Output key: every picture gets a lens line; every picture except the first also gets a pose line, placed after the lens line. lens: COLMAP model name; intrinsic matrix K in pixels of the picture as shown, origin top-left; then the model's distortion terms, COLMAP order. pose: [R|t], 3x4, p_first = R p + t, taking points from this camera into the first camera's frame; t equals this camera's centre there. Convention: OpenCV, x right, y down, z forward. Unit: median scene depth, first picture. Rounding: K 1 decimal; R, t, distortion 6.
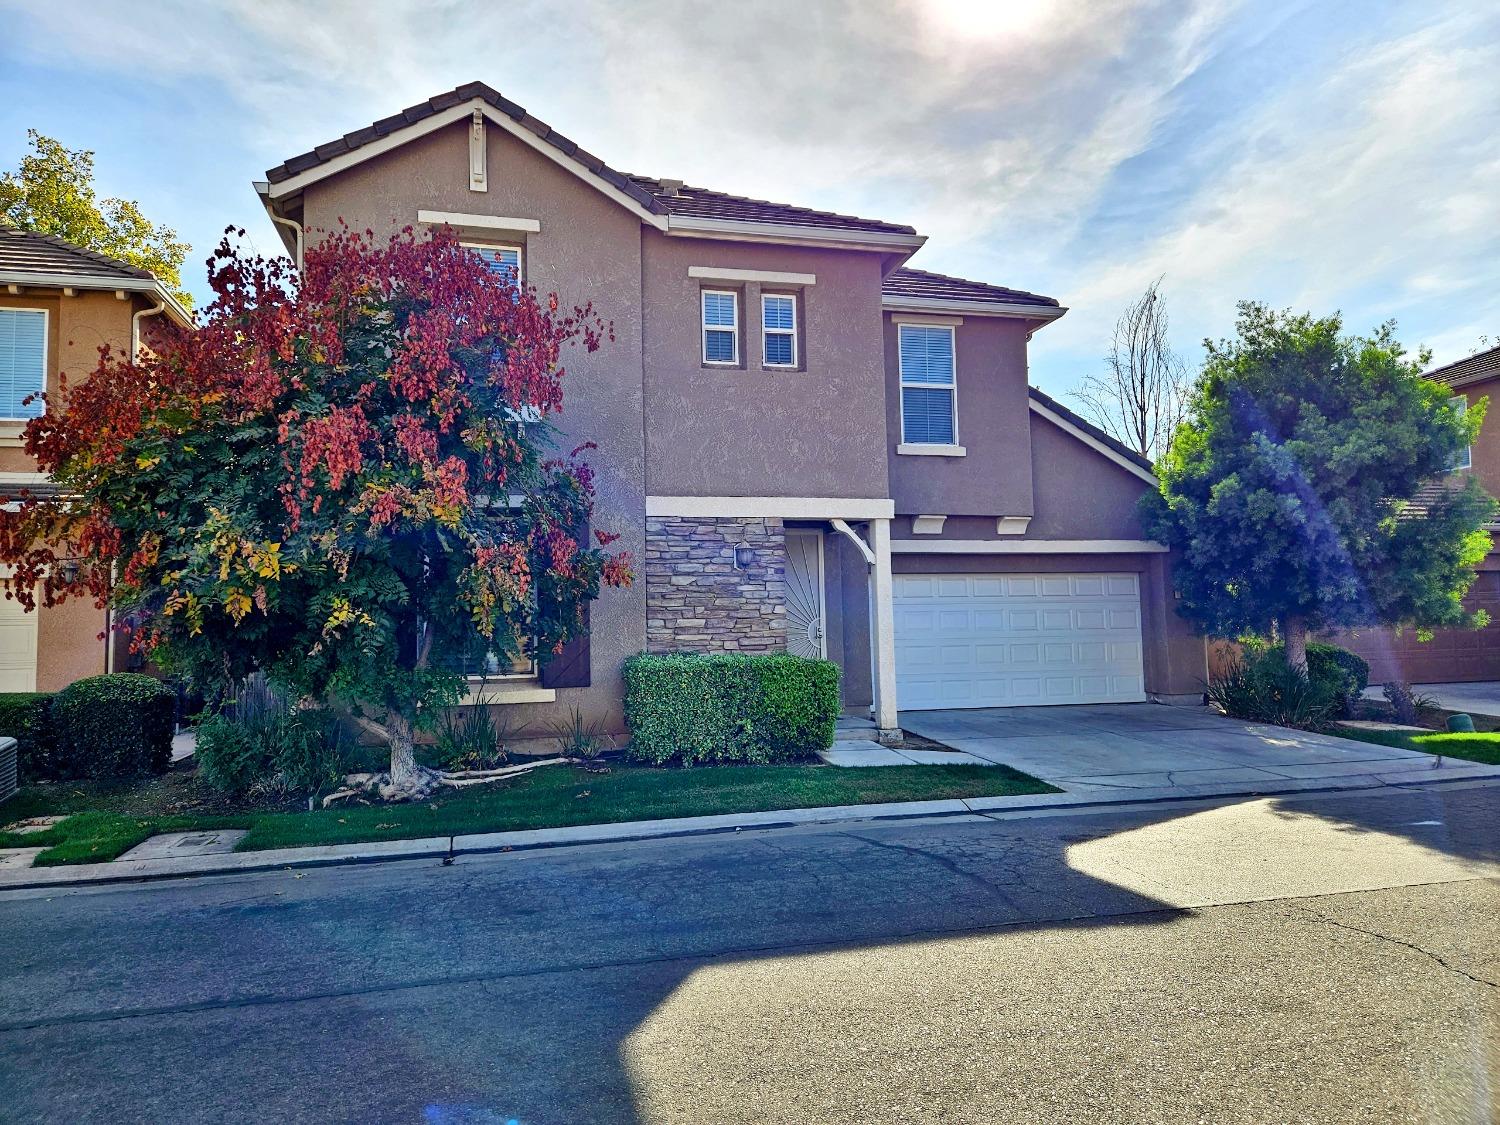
lens RADIAL K [[1011.5, 0, 750.0], [0, 1011.5, 562.5], [0, 0, 1]] dist [0.051215, -0.000260]
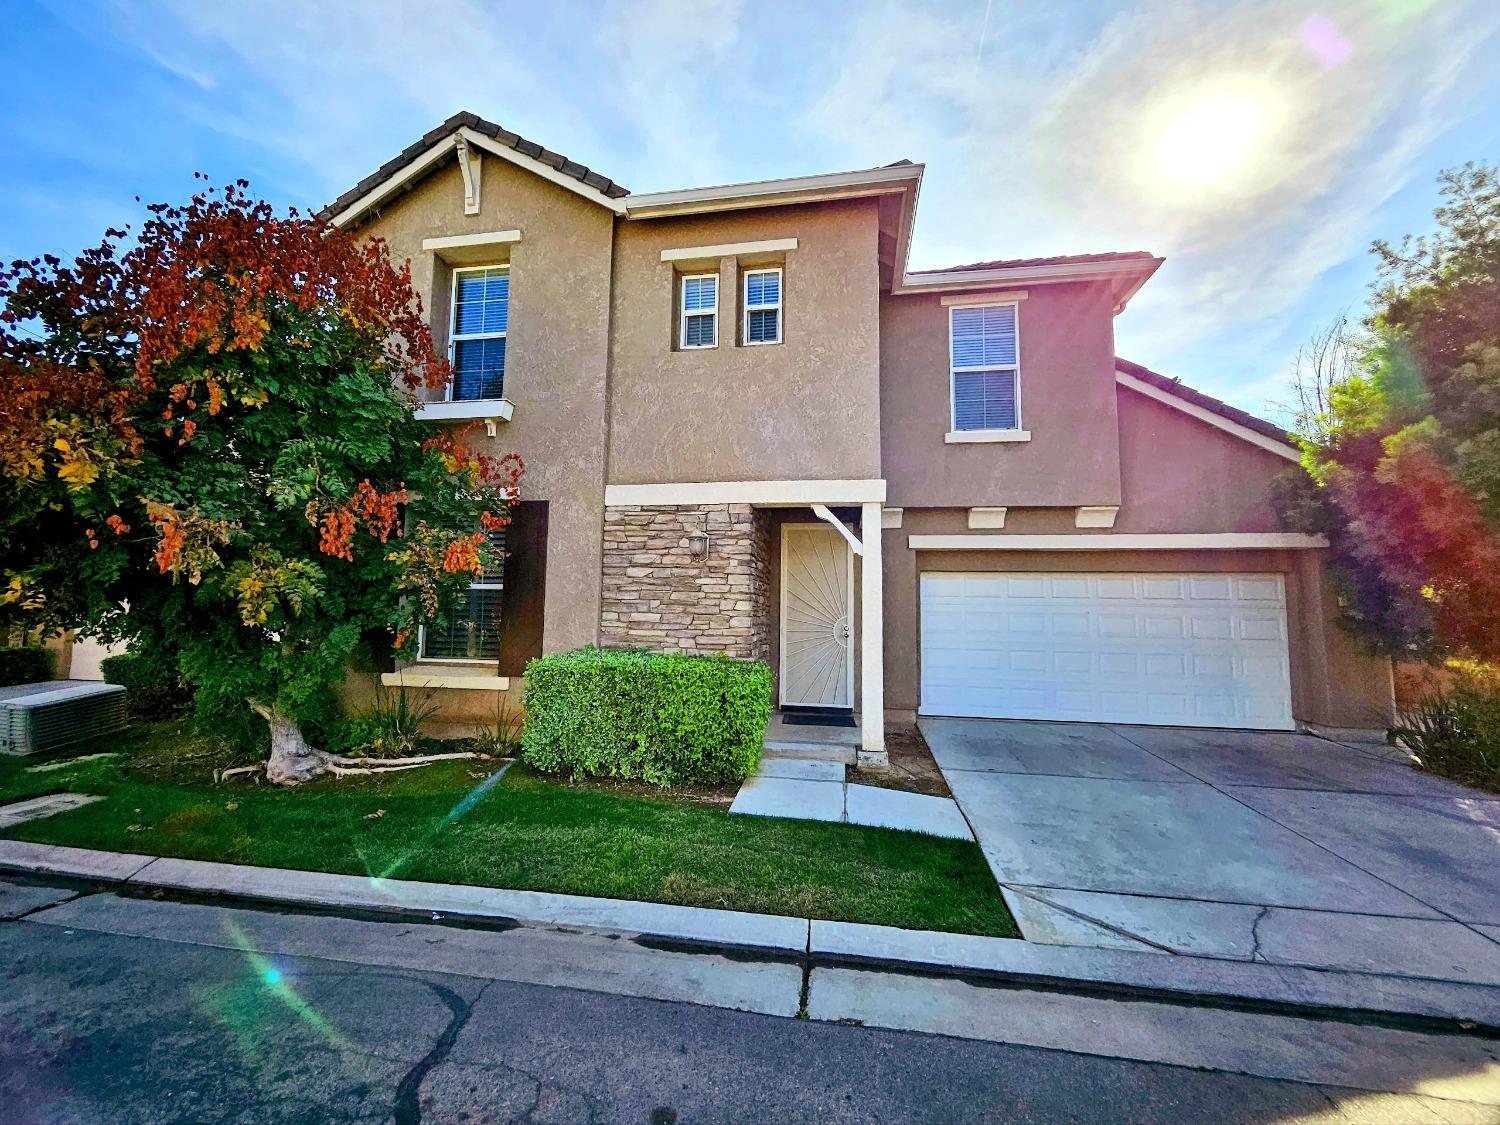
lens RADIAL K [[599.6, 0, 757.6], [0, 599.6, 566.4], [0, 0, 1]] dist [-0.013691, 0.007148]
pose [[0.911053, 0.000743, -0.412288, 0.252737], [-0.006996, 0.999882, -0.013657, 0.018200], [0.412230, 0.015327, 0.910951, 0.504149]]
